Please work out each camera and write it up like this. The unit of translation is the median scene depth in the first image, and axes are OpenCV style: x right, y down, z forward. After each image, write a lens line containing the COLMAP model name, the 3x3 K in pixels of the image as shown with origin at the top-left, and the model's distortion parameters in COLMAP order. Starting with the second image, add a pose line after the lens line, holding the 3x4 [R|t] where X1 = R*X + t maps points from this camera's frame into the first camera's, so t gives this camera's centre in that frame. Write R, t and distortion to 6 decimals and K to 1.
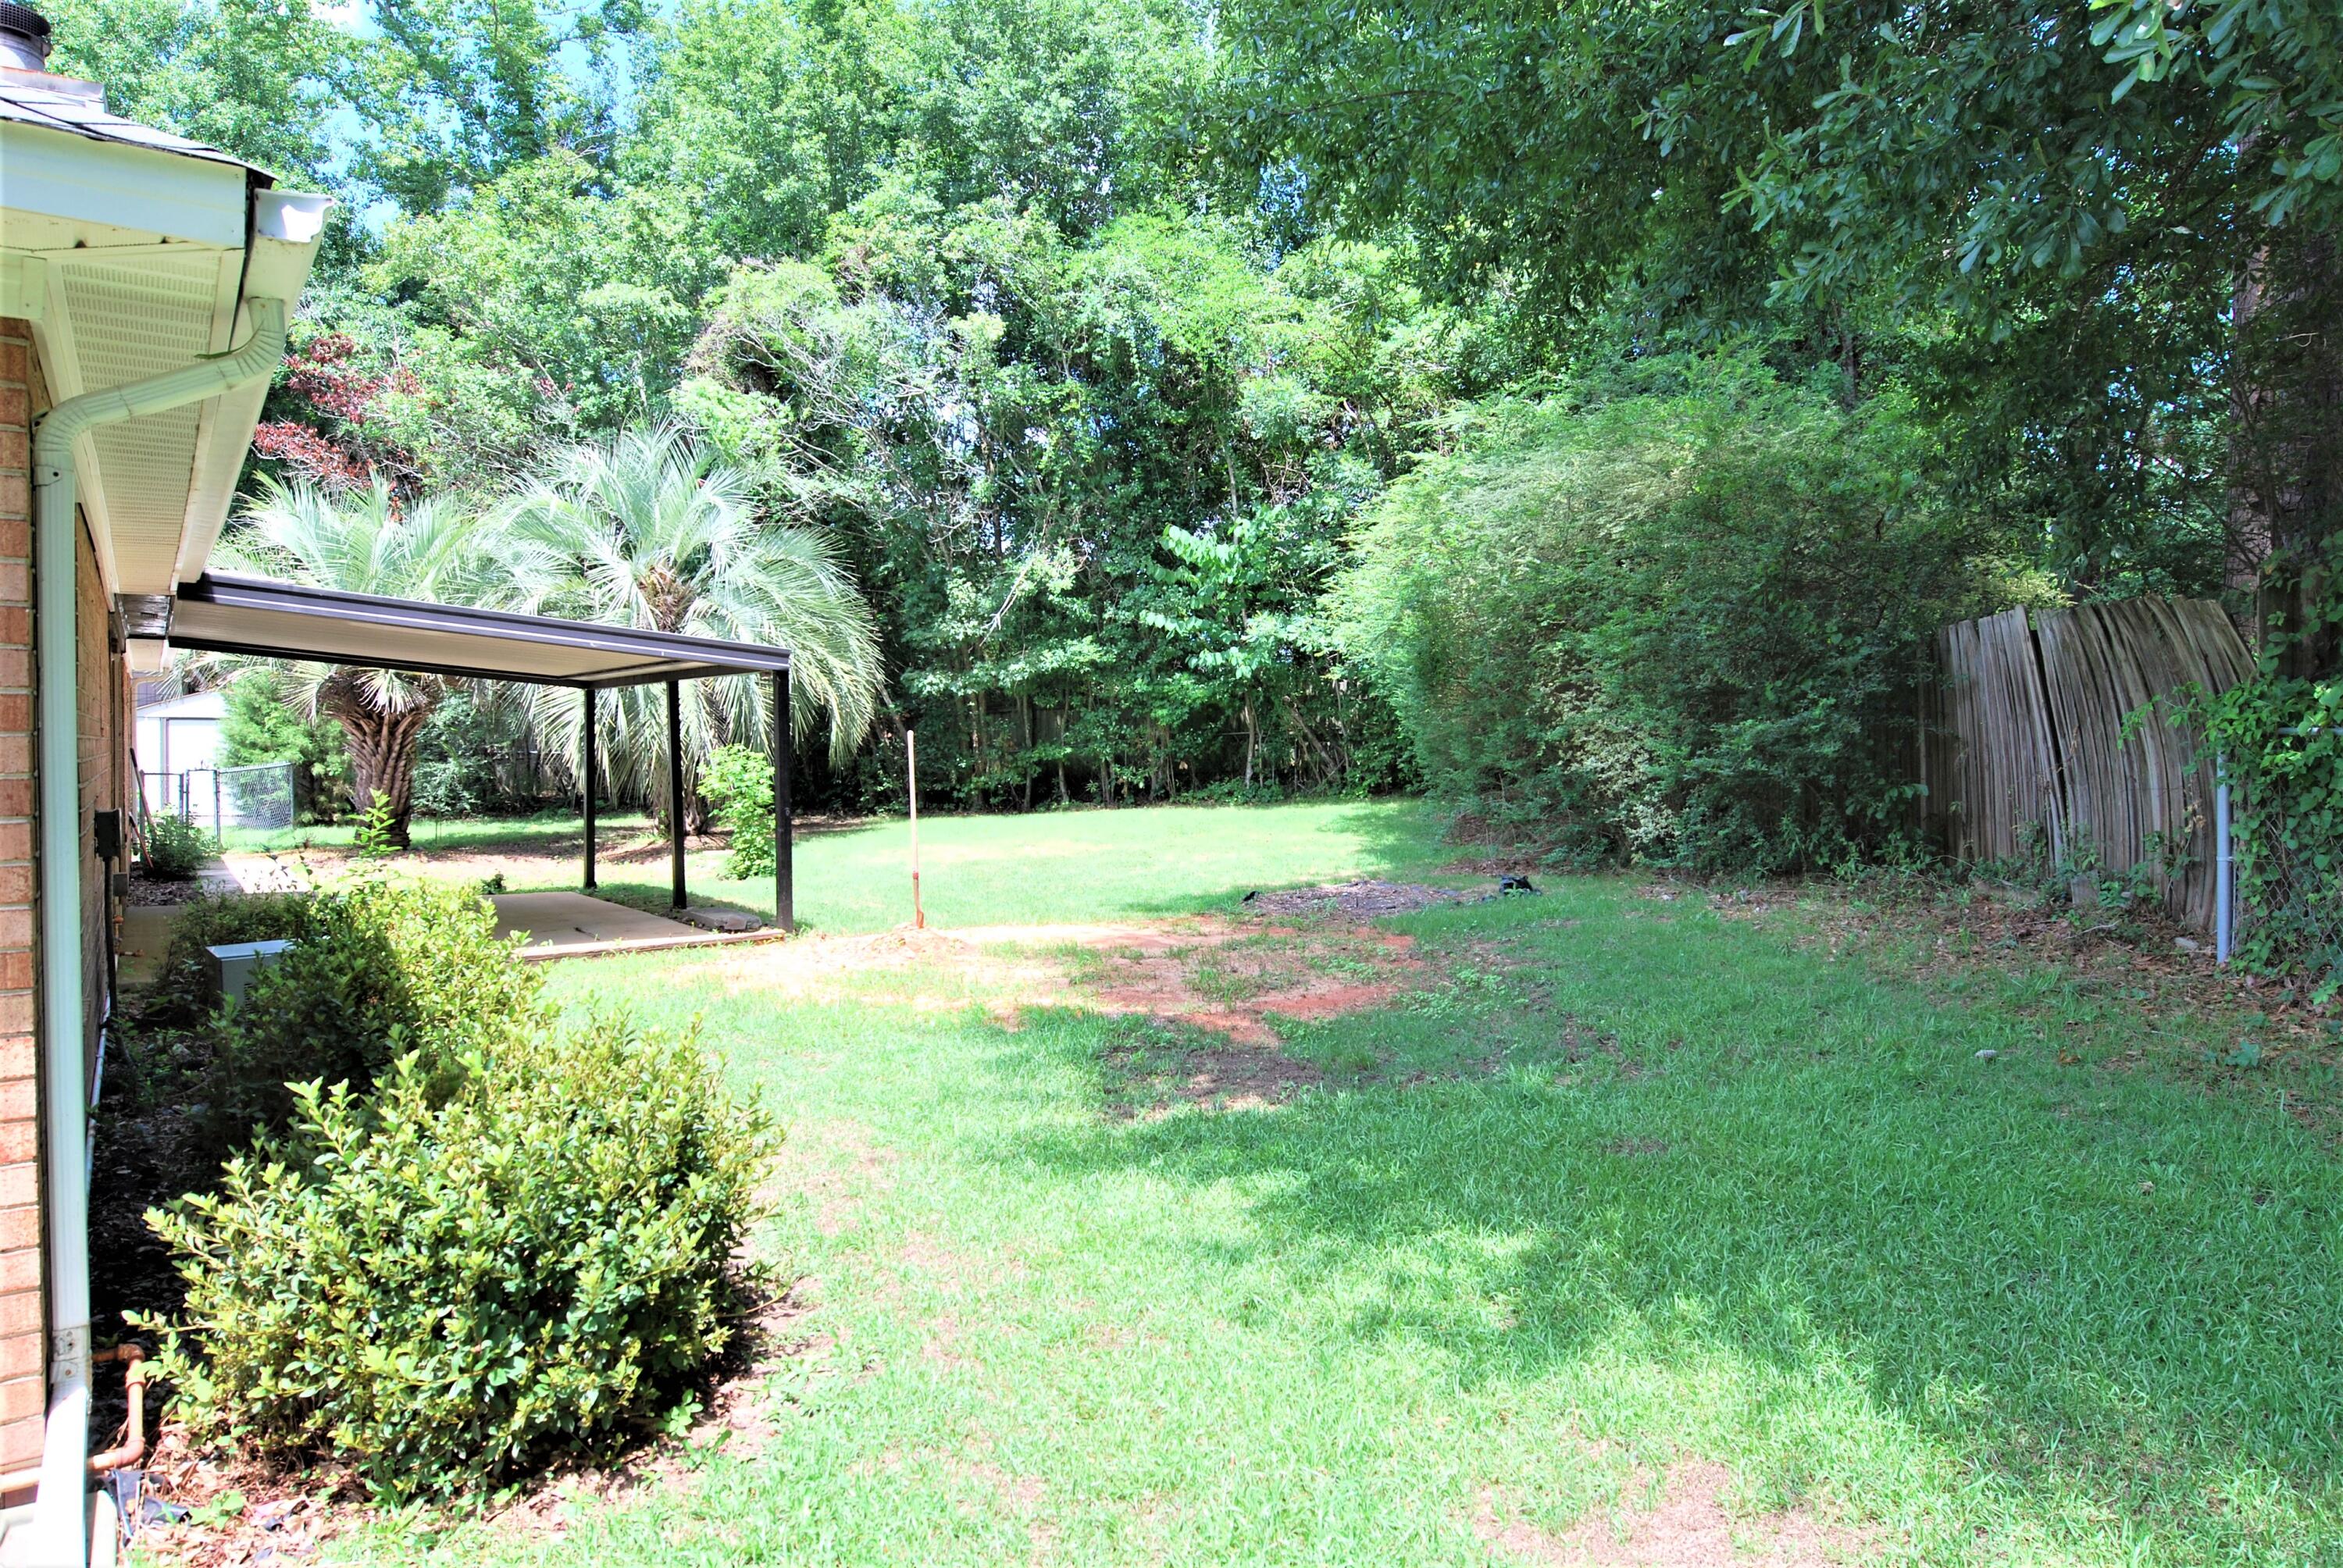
lens RADIAL K [[1424.4, 0, 1179.0], [0, 1424.4, 768.0], [0, 0, 1]] dist [-0.011067, -0.005633]
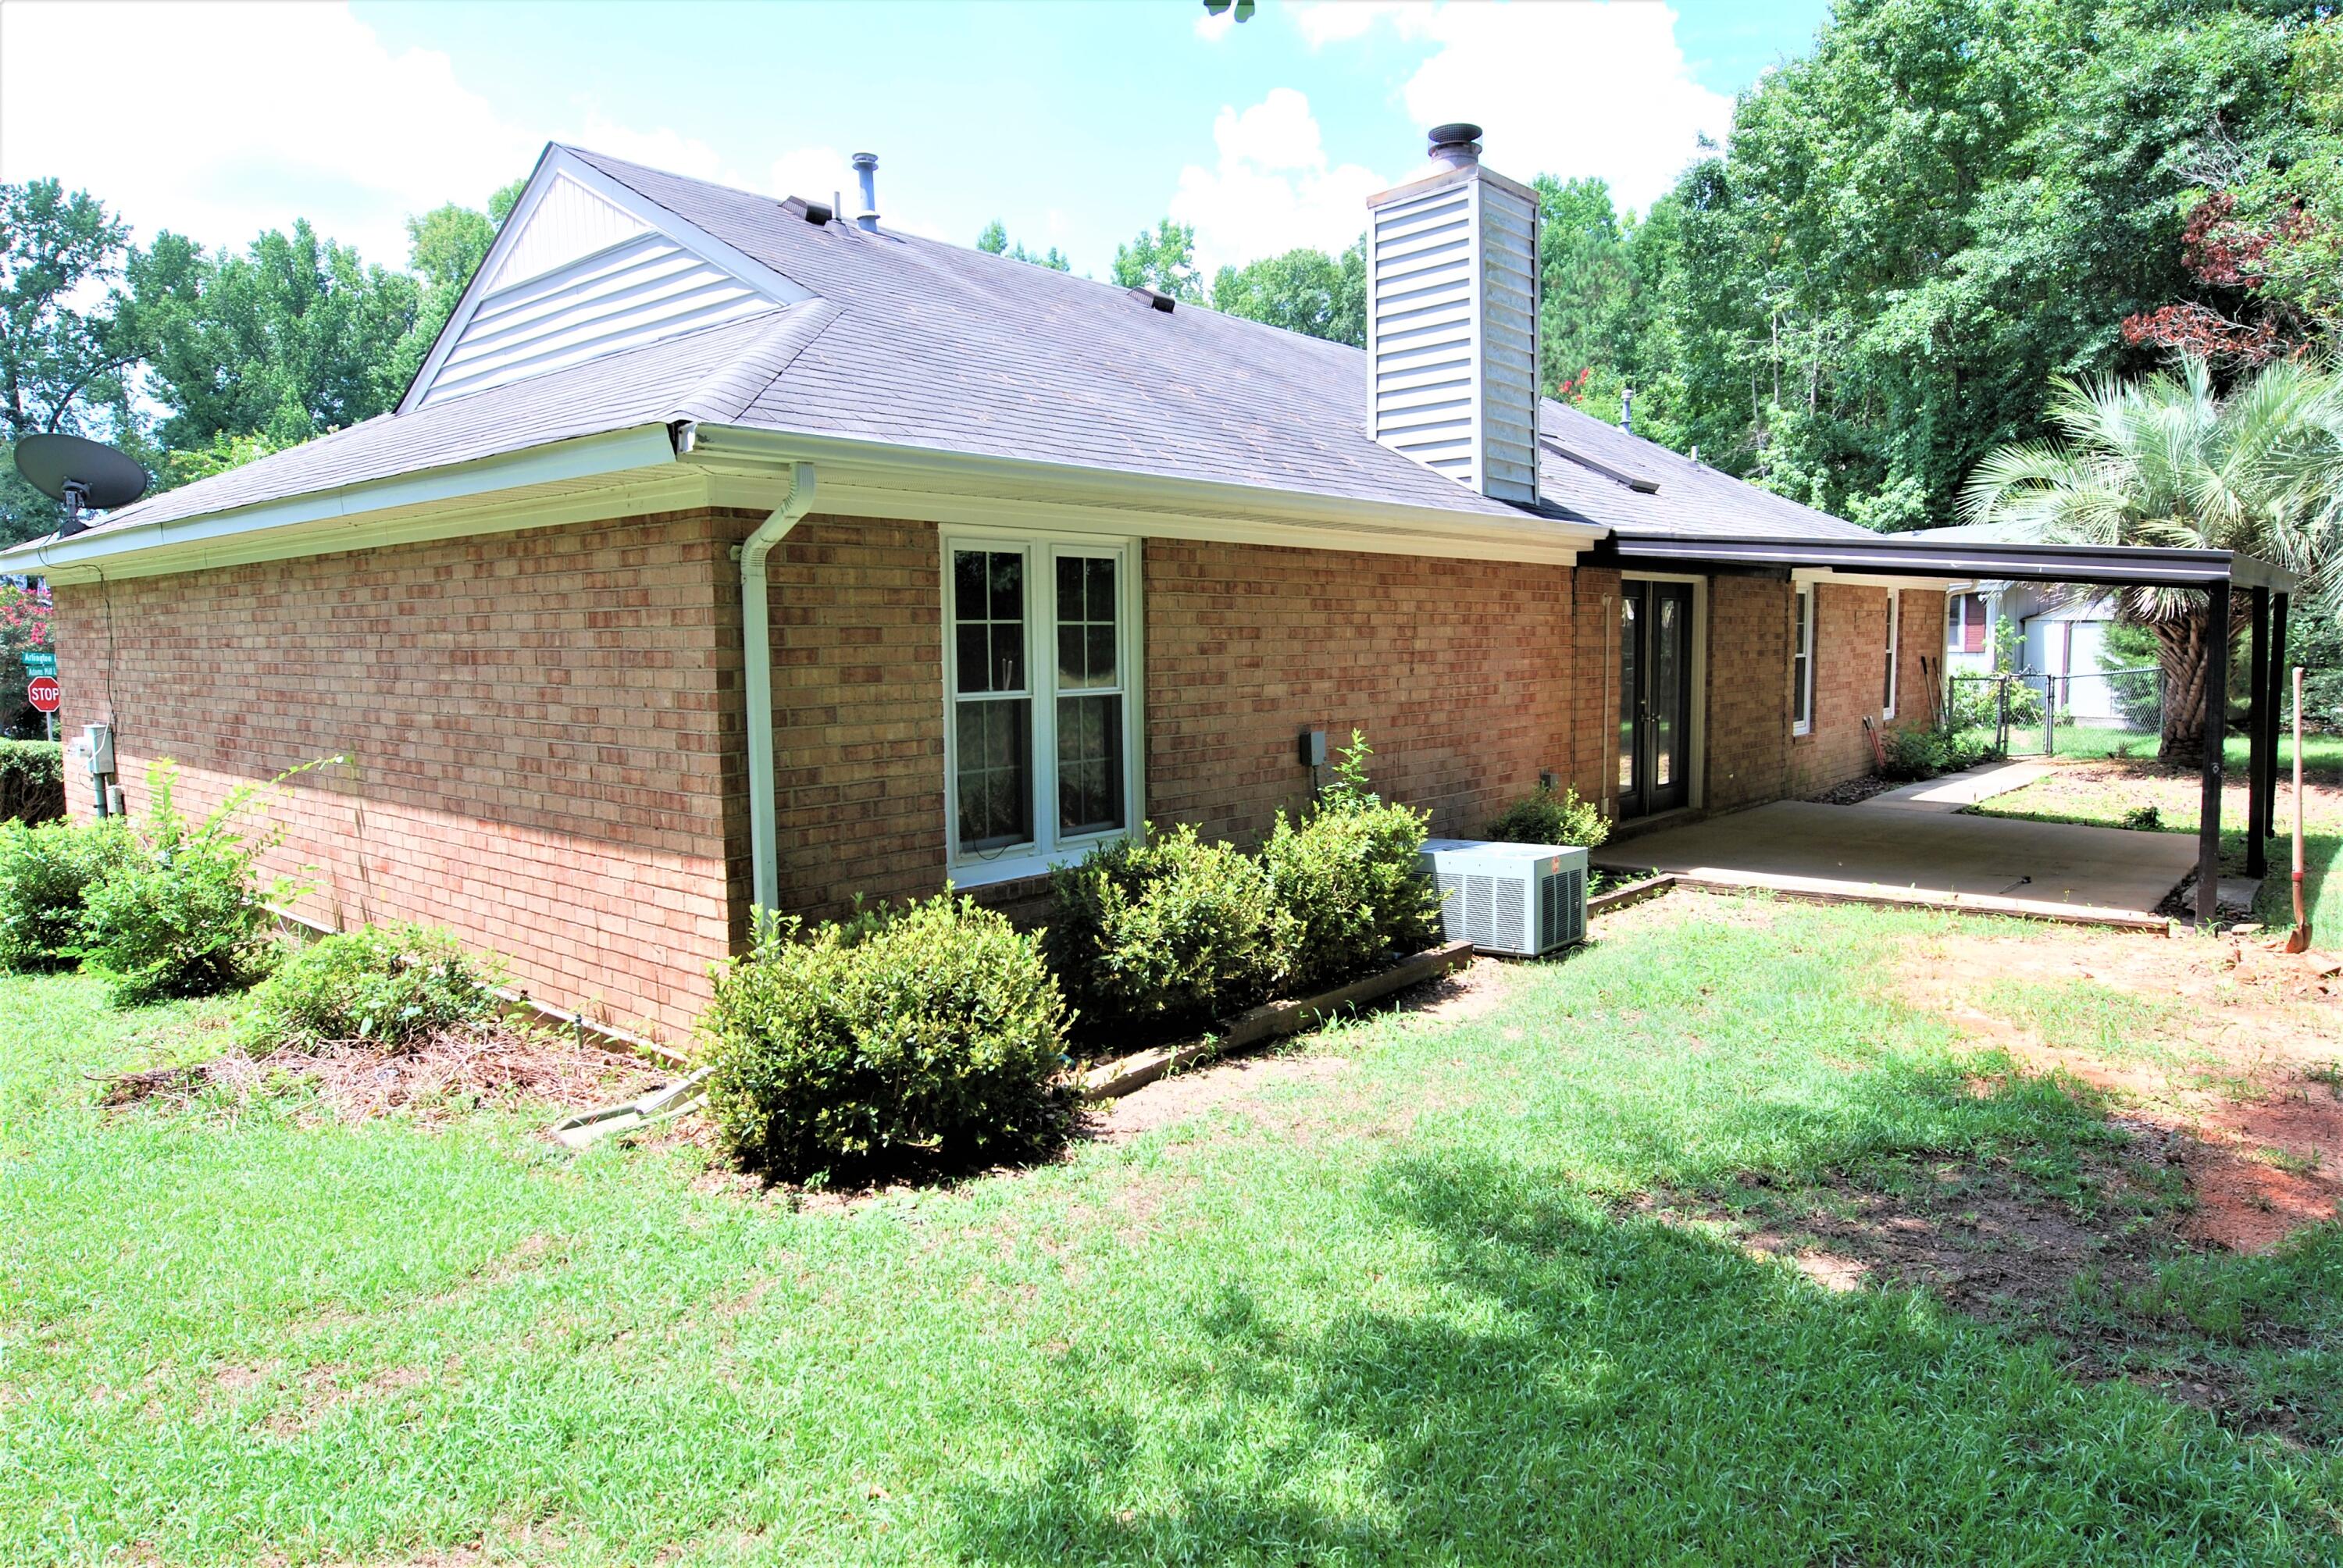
lens RADIAL K [[1424.4, 0, 1179.0], [0, 1424.4, 768.0], [0, 0, 1]] dist [-0.011067, -0.005633]
pose [[0.225464, 0.085302, -0.970510, 0.160517], [-0.005946, 0.996261, 0.086184, -0.015078], [0.974233, -0.013661, 0.225128, 0.143484]]
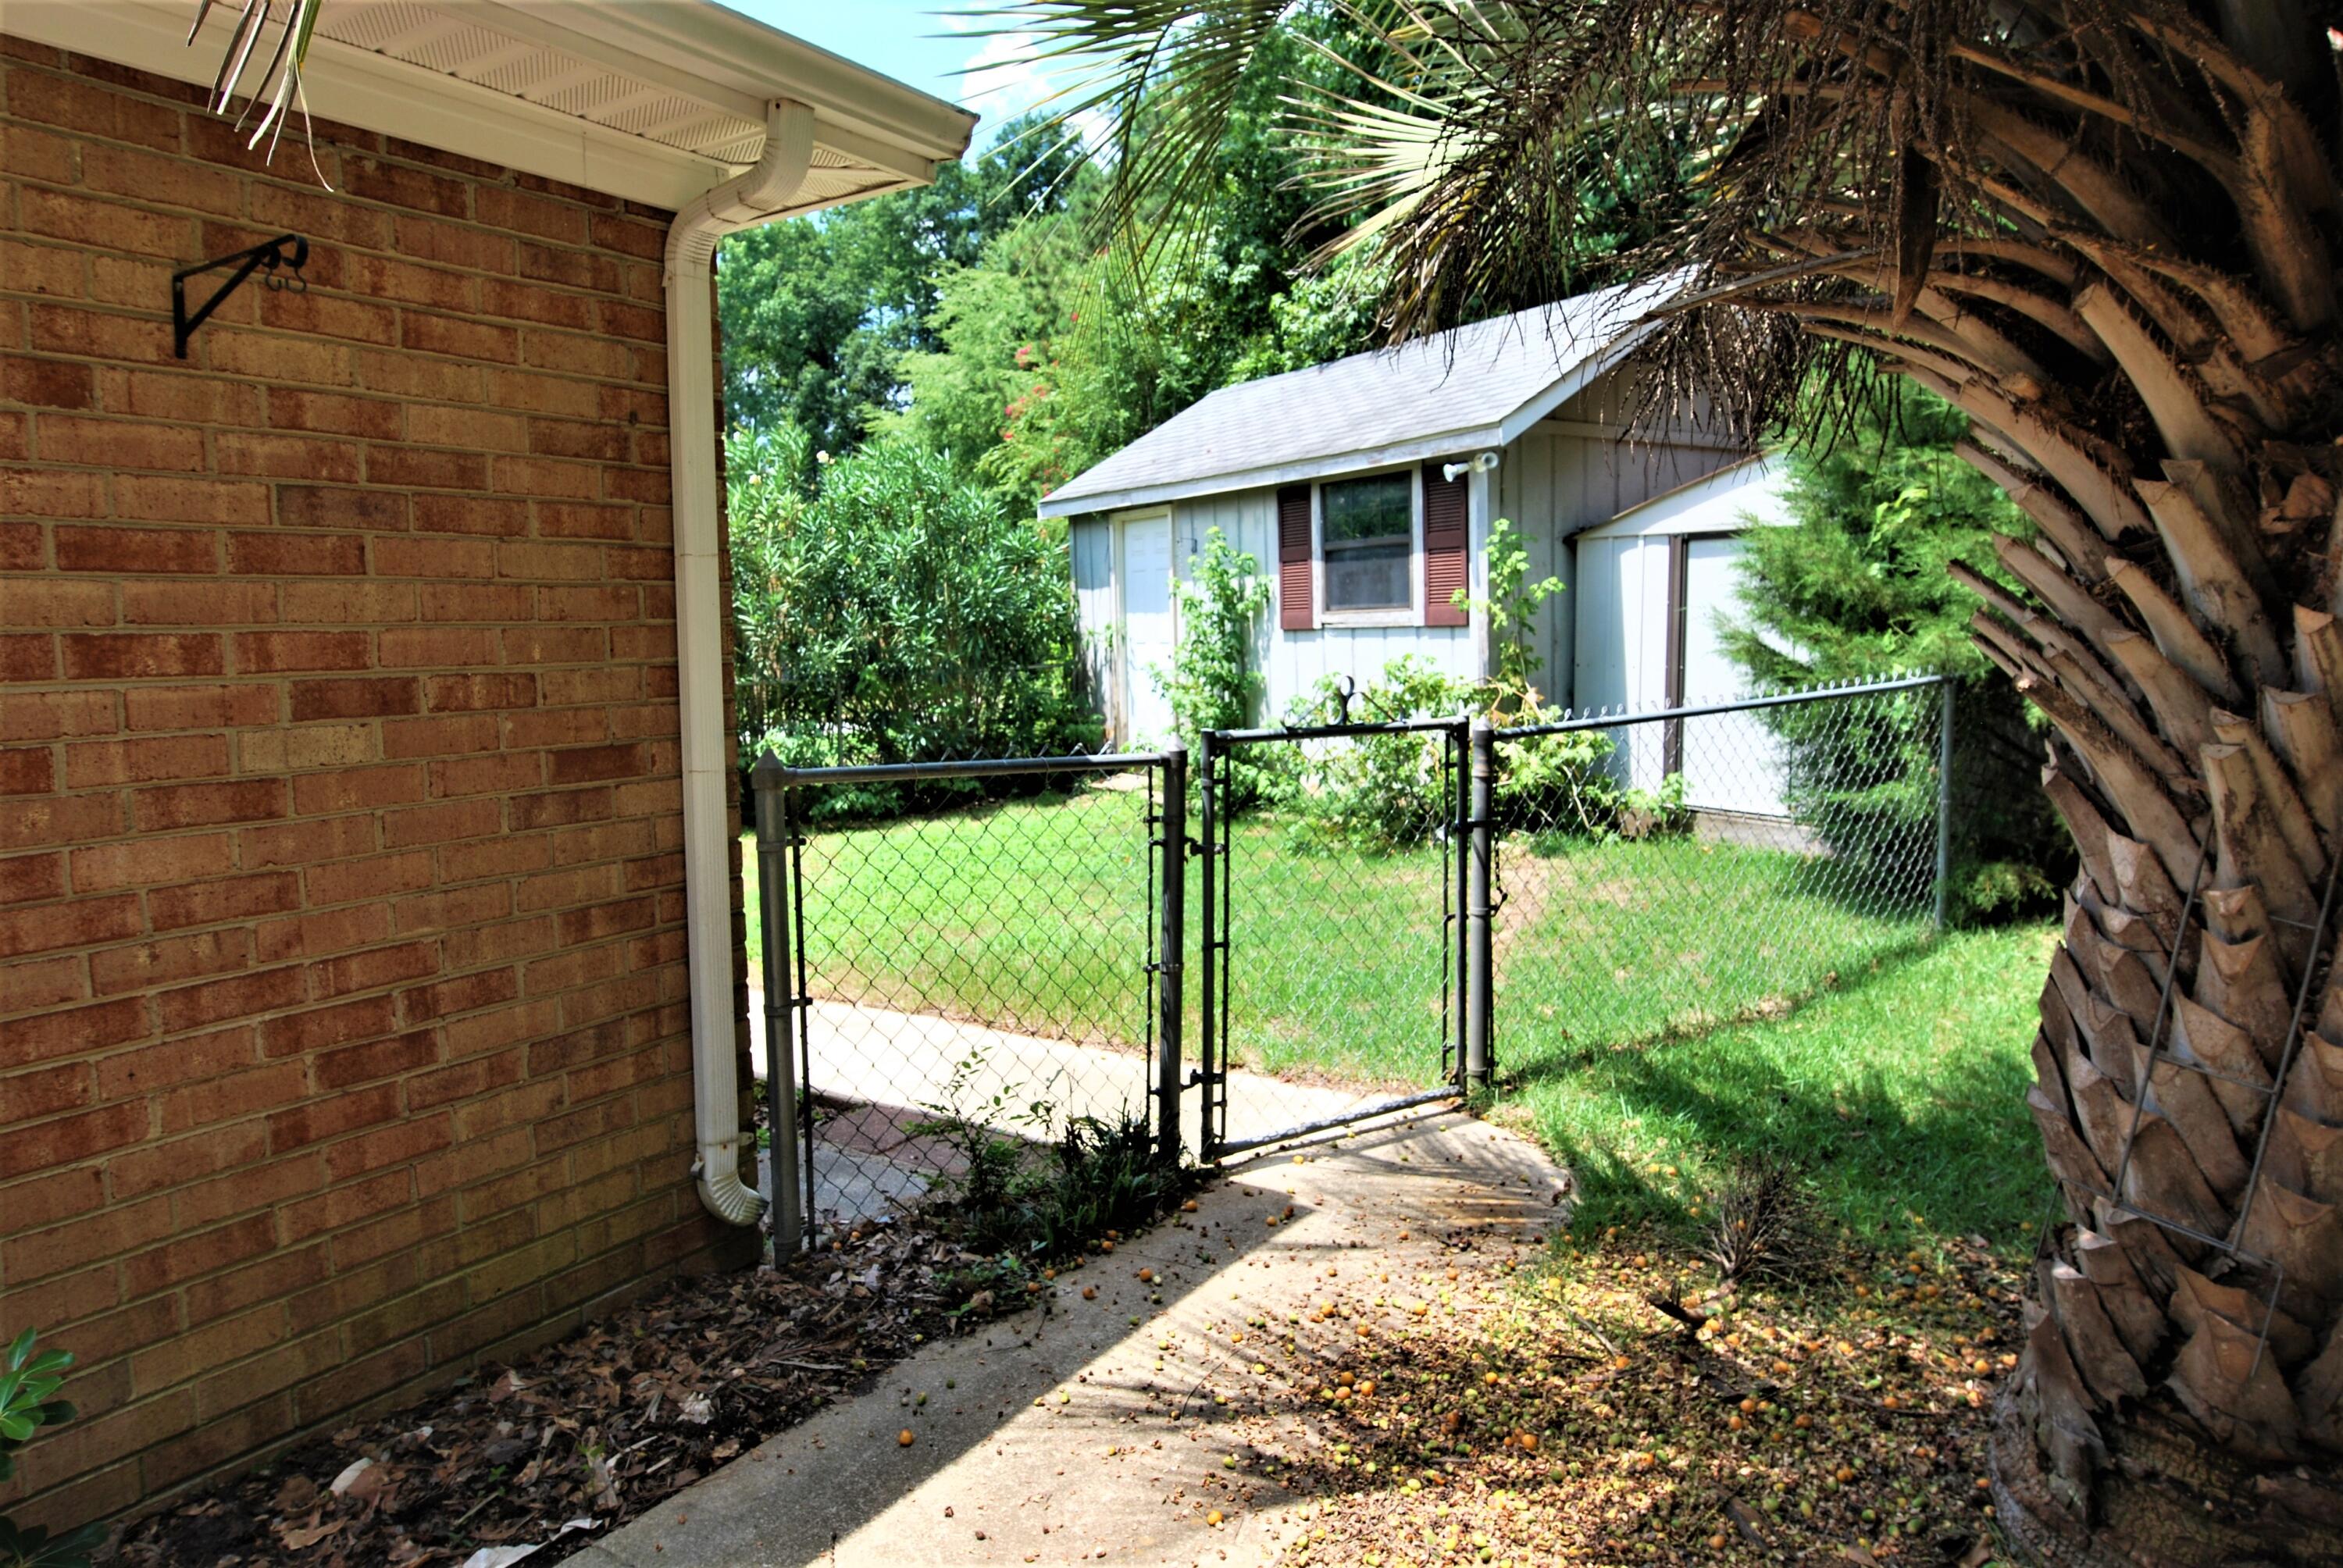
lens RADIAL K [[1424.4, 0, 1179.0], [0, 1424.4, 768.0], [0, 0, 1]] dist [-0.011067, -0.005633]
pose [[0.363446, 0.086878, -0.927556, -0.453840], [-0.010203, 0.995954, 0.089286, -0.008485], [0.931559, -0.022986, 0.362862, 0.806150]]
